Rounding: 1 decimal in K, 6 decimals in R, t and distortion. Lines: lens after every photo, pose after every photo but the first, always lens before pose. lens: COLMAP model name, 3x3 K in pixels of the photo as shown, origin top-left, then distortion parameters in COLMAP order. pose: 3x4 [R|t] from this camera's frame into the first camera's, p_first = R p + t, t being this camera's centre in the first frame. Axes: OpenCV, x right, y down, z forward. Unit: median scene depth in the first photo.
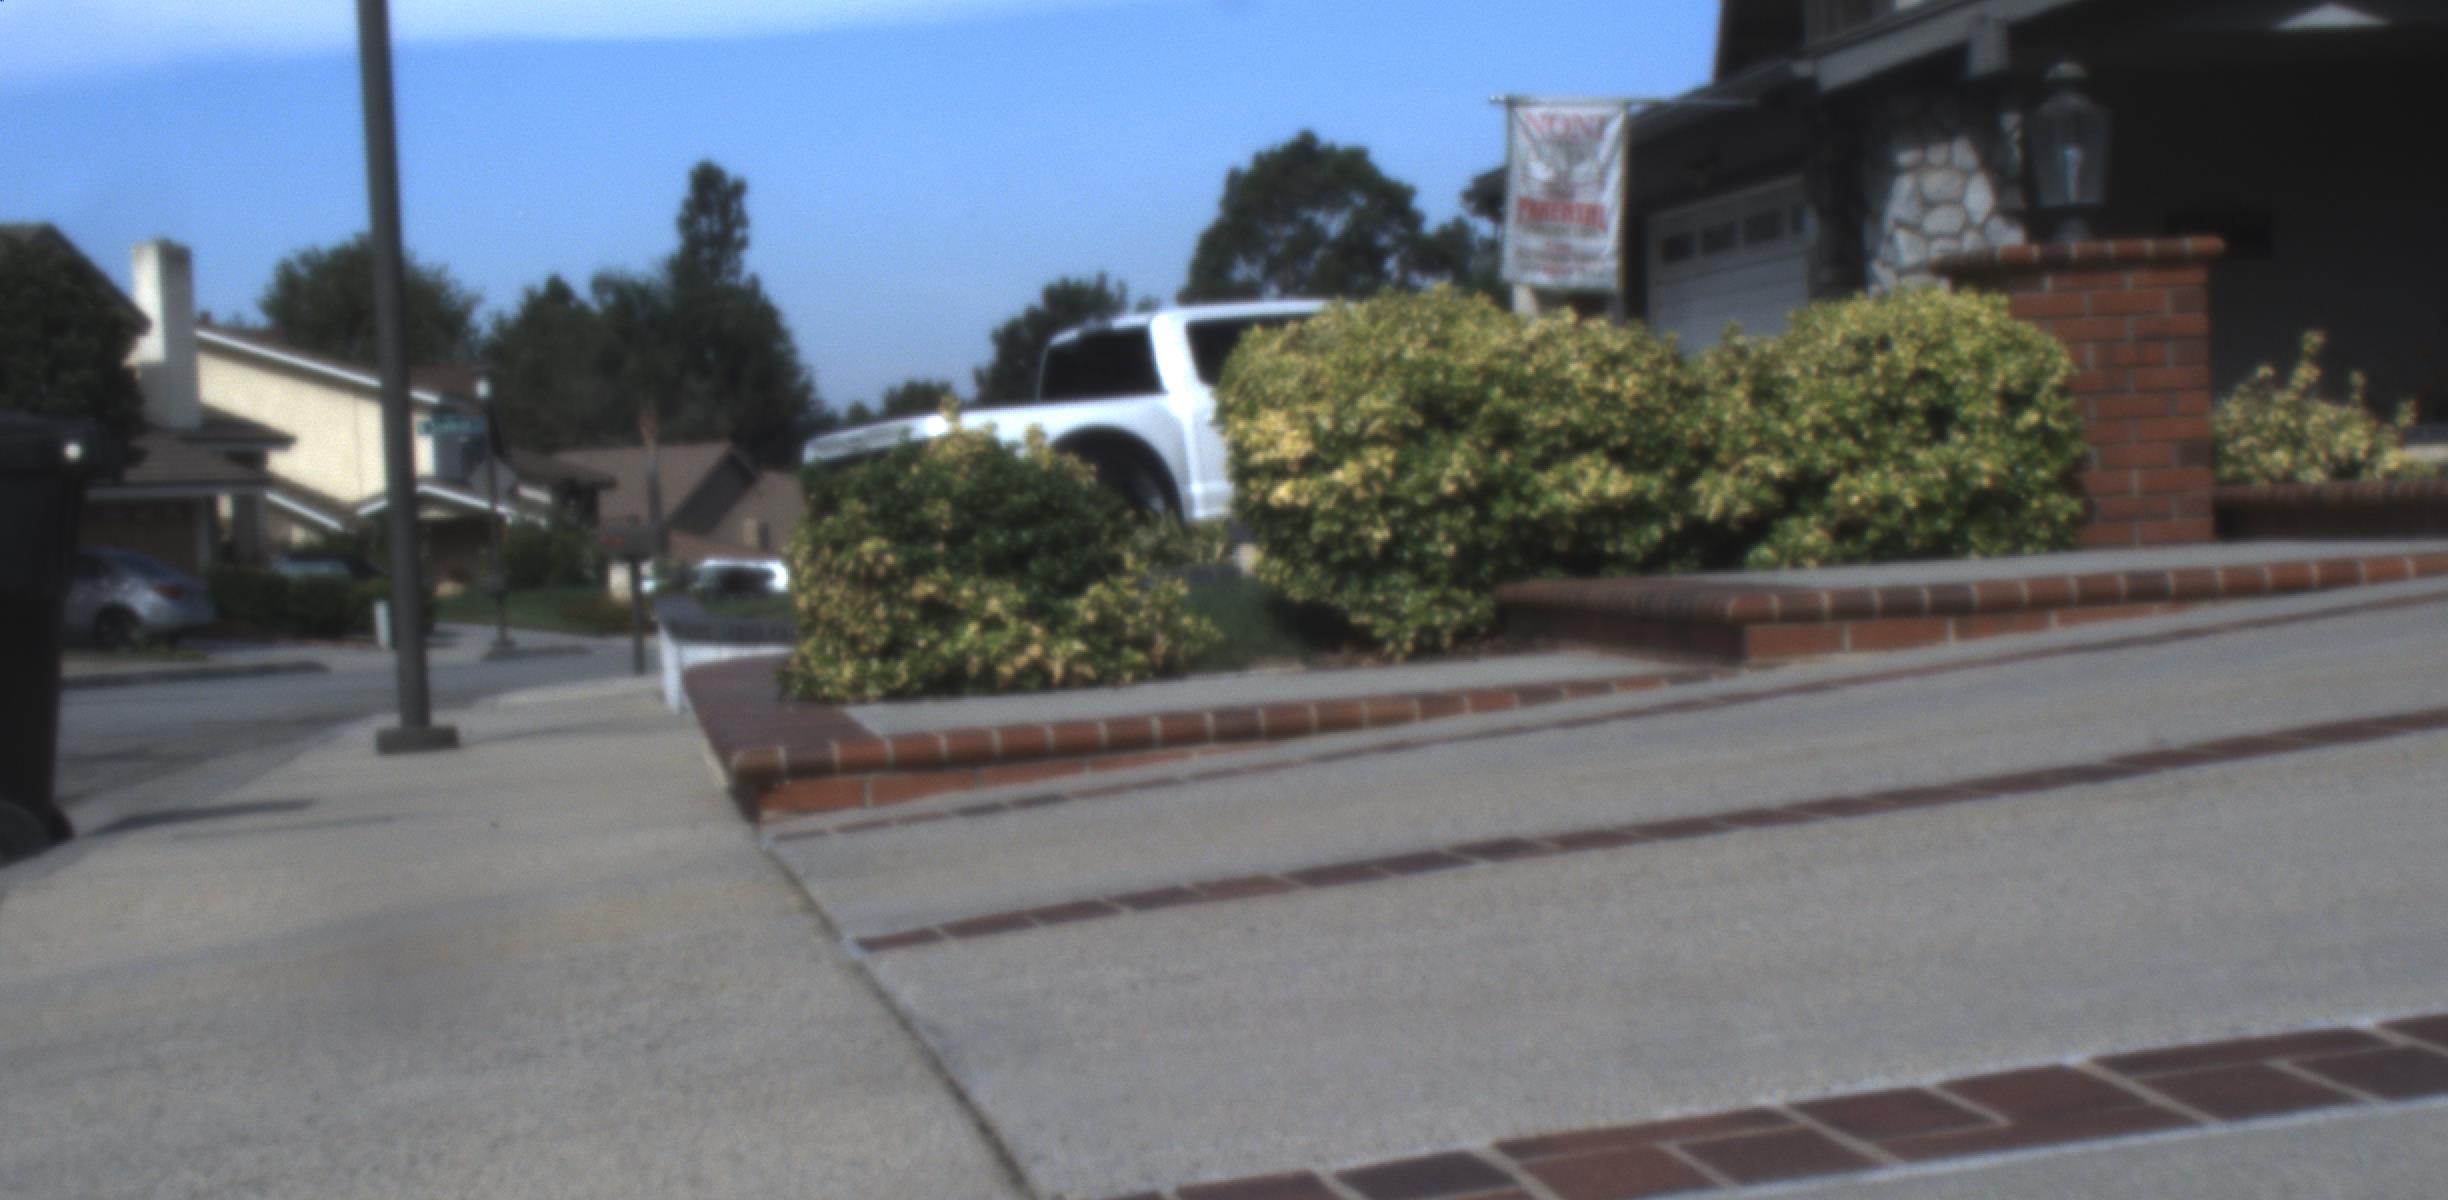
lens RADIAL K [[4623.1, 0, 1291.5], [0, 4623.1, 1039.5], [0, 0, 1]] dist [-0.182507, 0.666003]
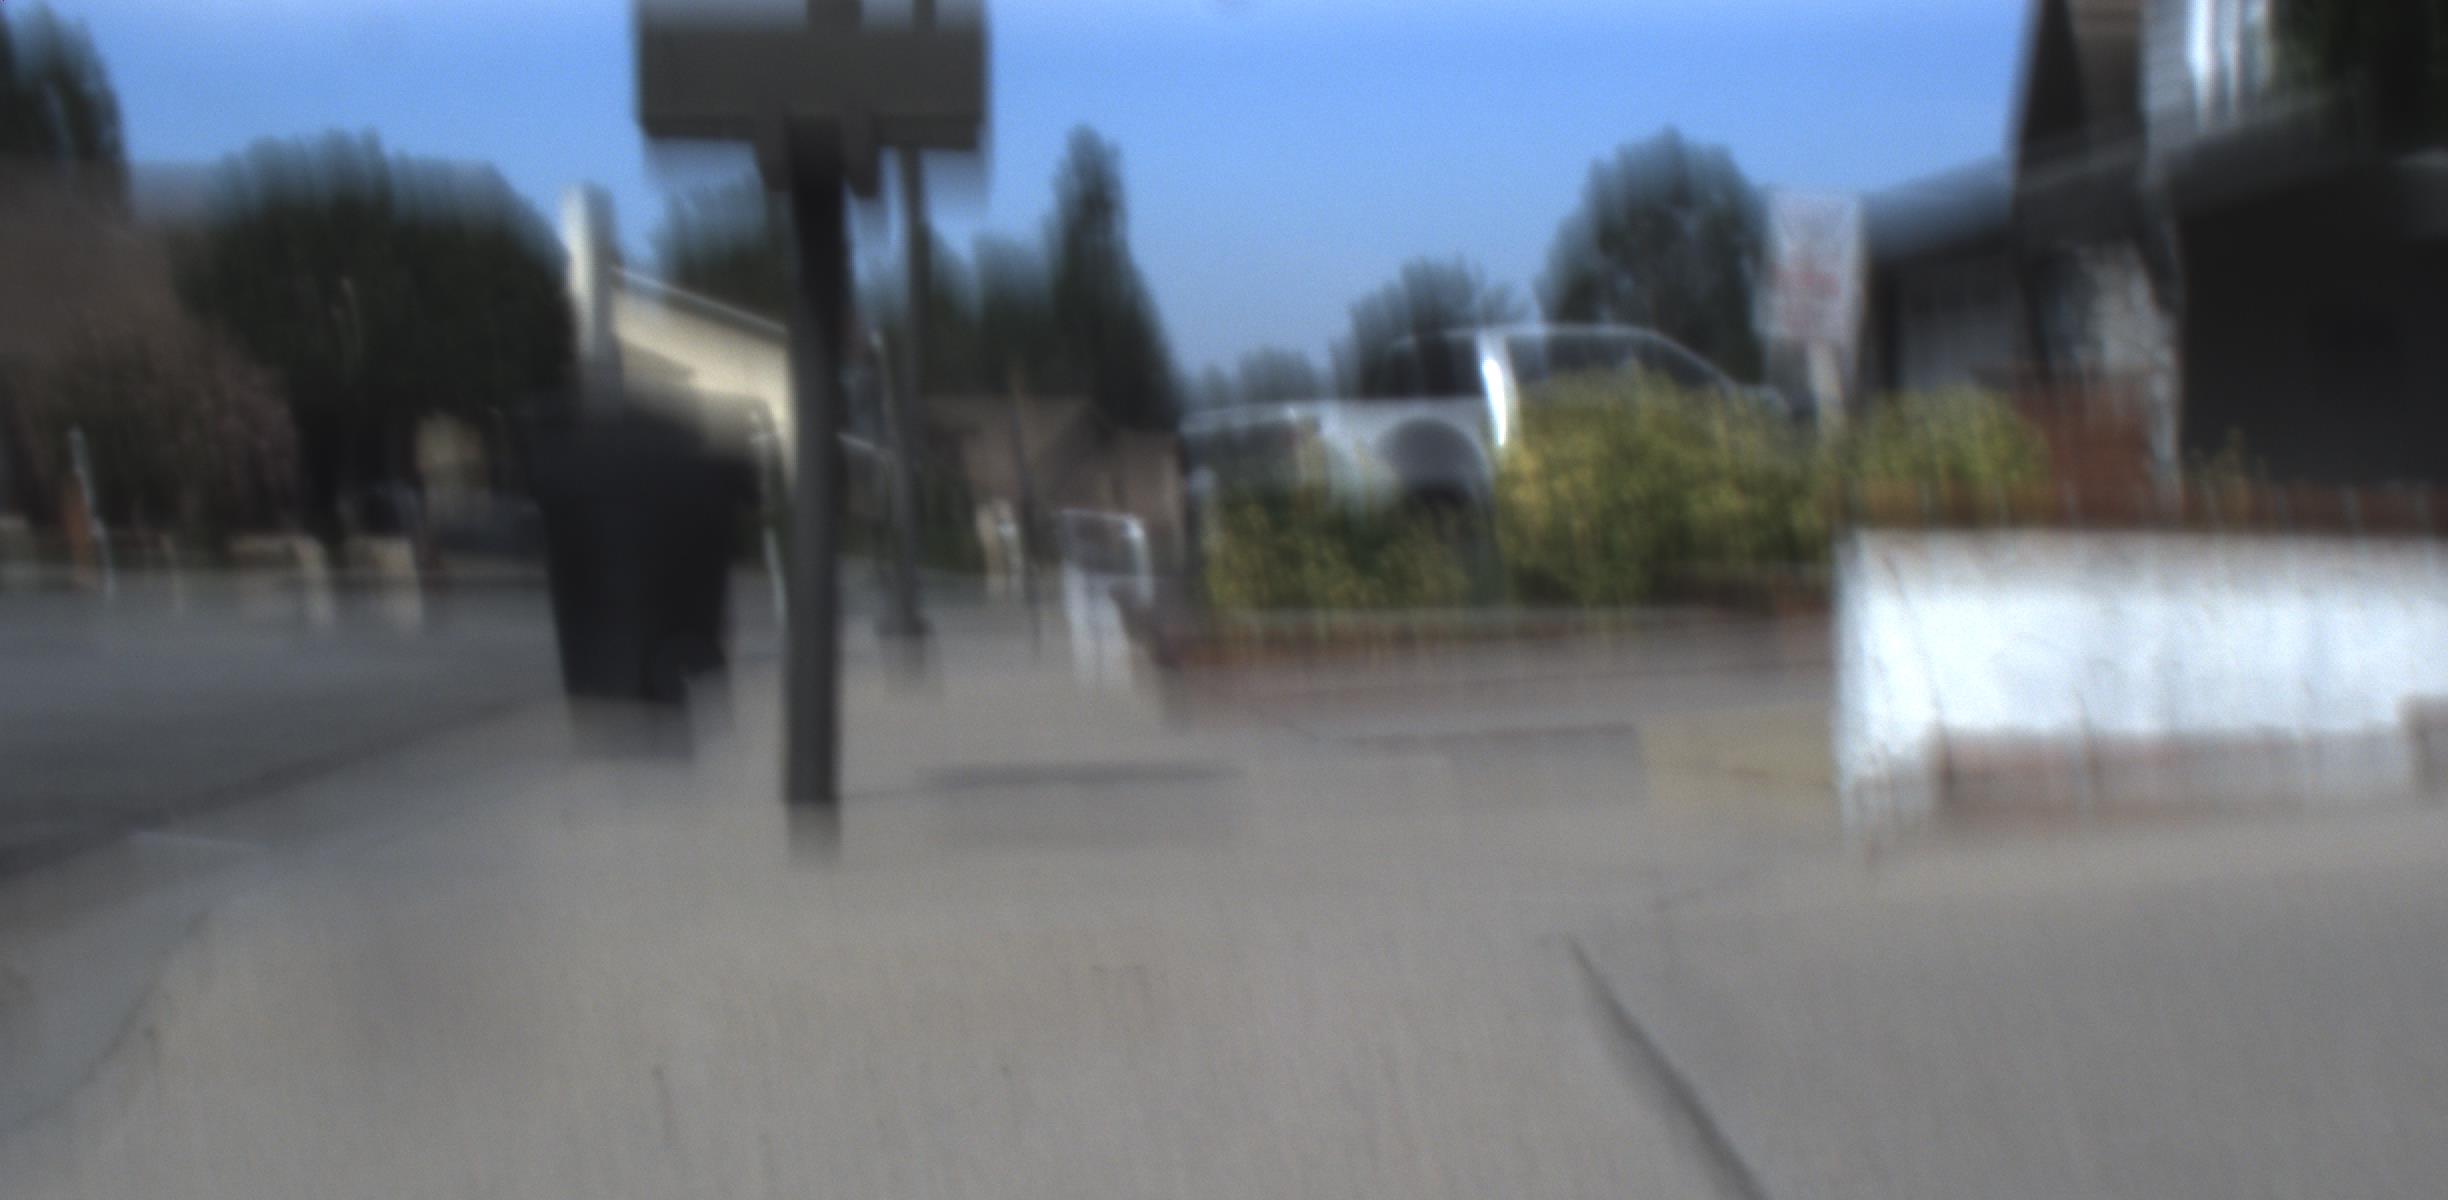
lens RADIAL K [[4623.1, 0, 1291.5], [0, 4623.1, 1039.5], [0, 0, 1]] dist [-0.182507, 0.666003]
pose [[0.995279, 0.070837, -0.066345, 0.036405], [-0.070521, 0.997485, 0.007094, 0.055749], [0.066680, -0.002382, 0.997772, -0.526968]]
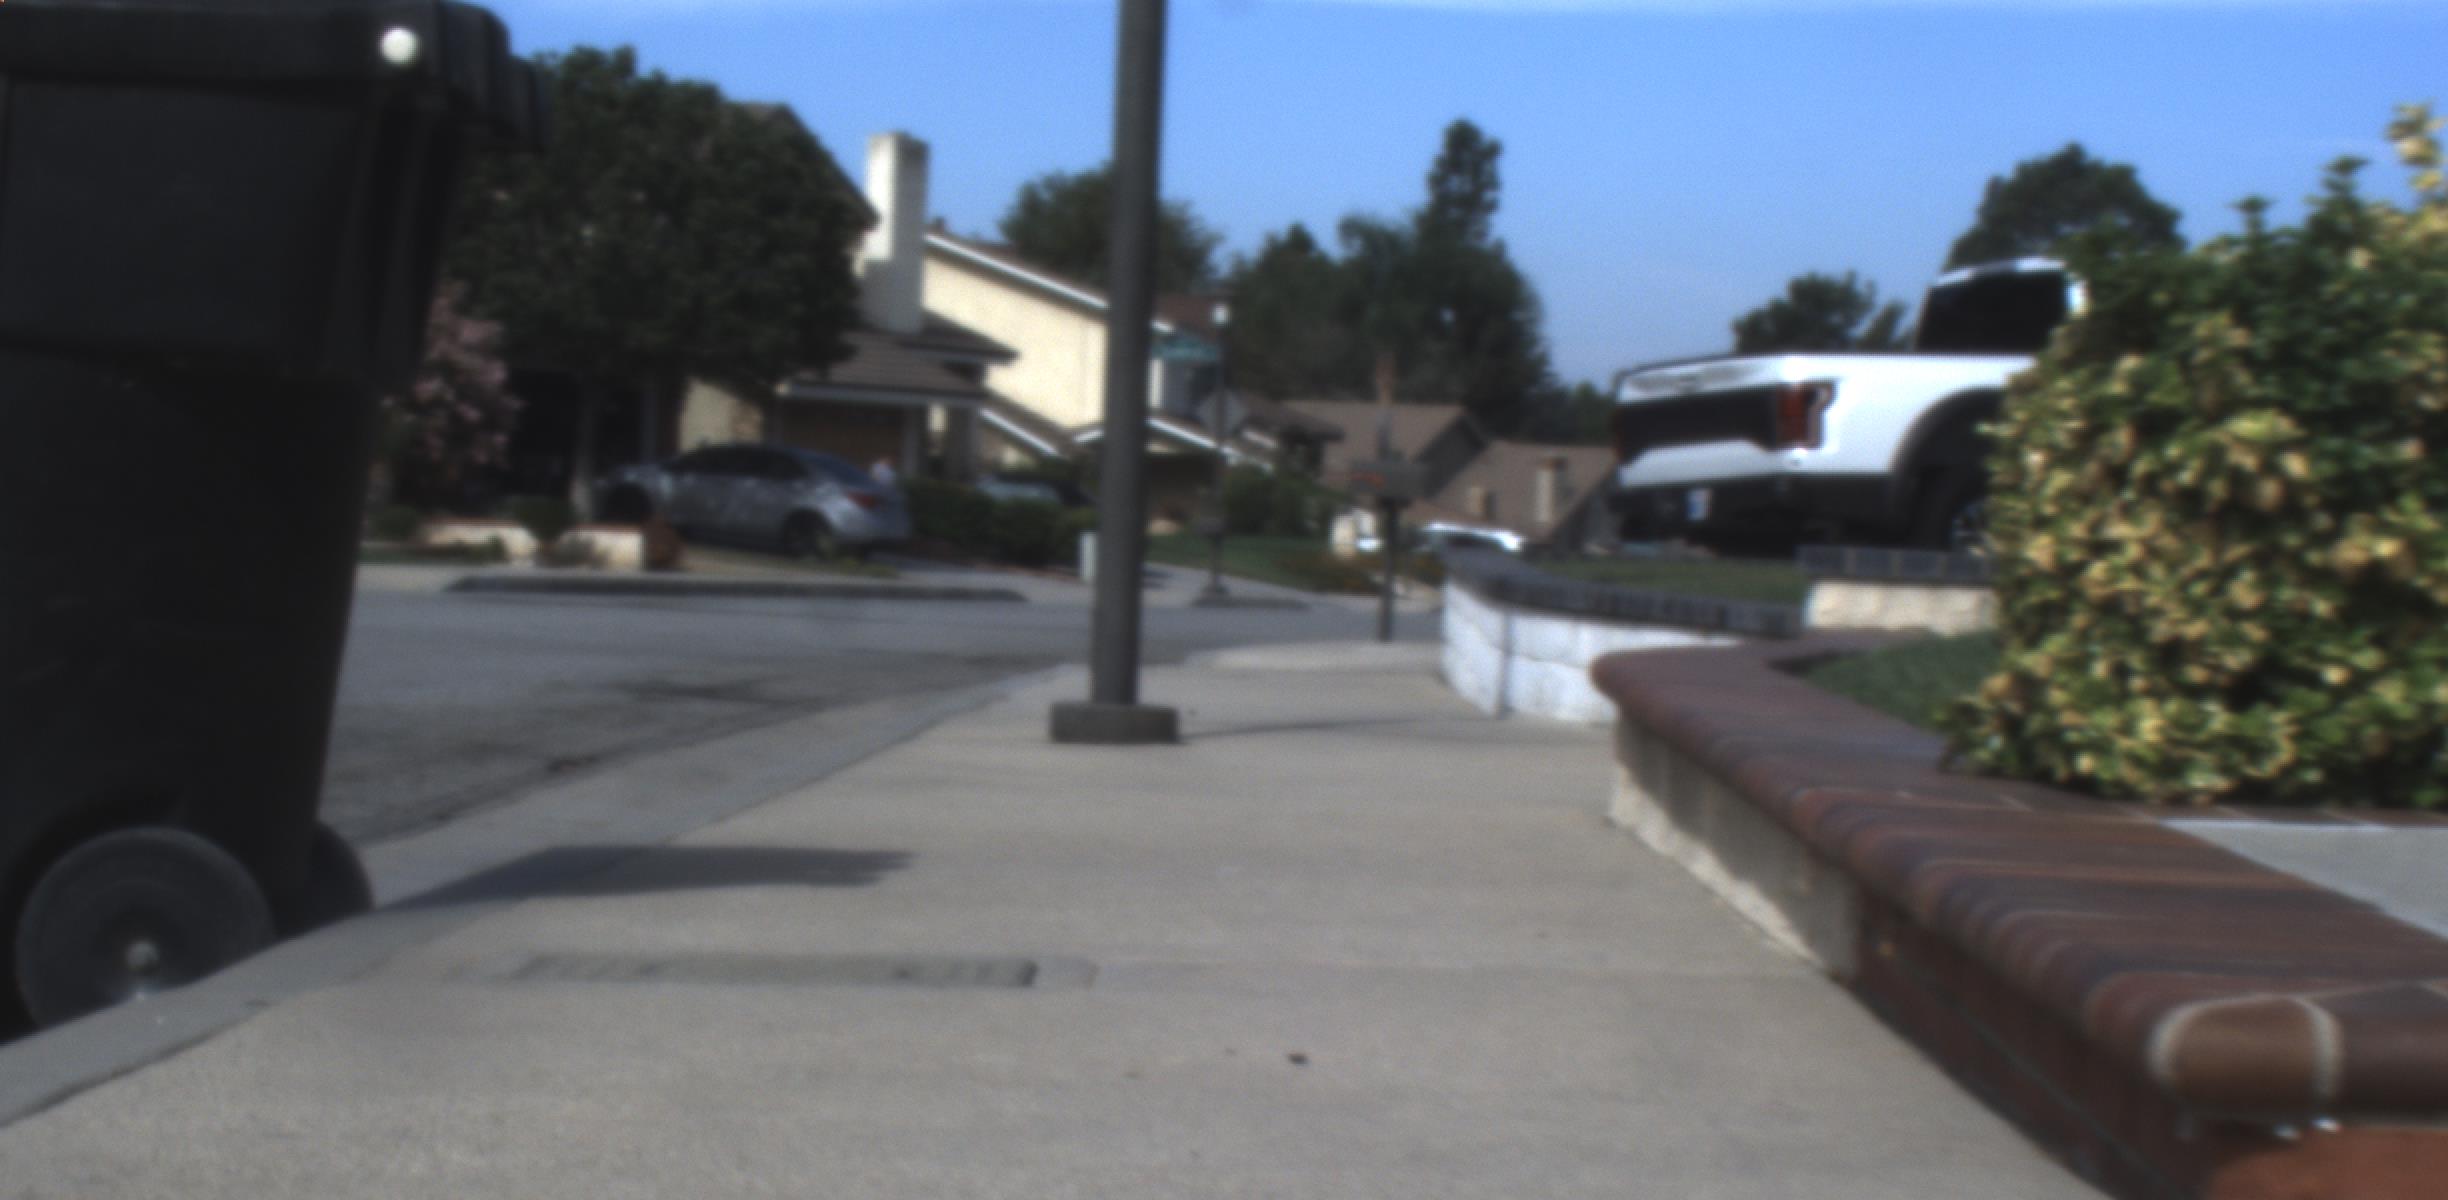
lens RADIAL K [[4623.1, 0, 1291.5], [0, 4623.1, 1039.5], [0, 0, 1]] dist [-0.182507, 0.666003]
pose [[0.984482, 0.104548, -0.140944, -0.101654], [-0.104224, 0.994507, 0.009701, -0.043417], [0.141184, 0.005139, 0.989970, 0.527823]]
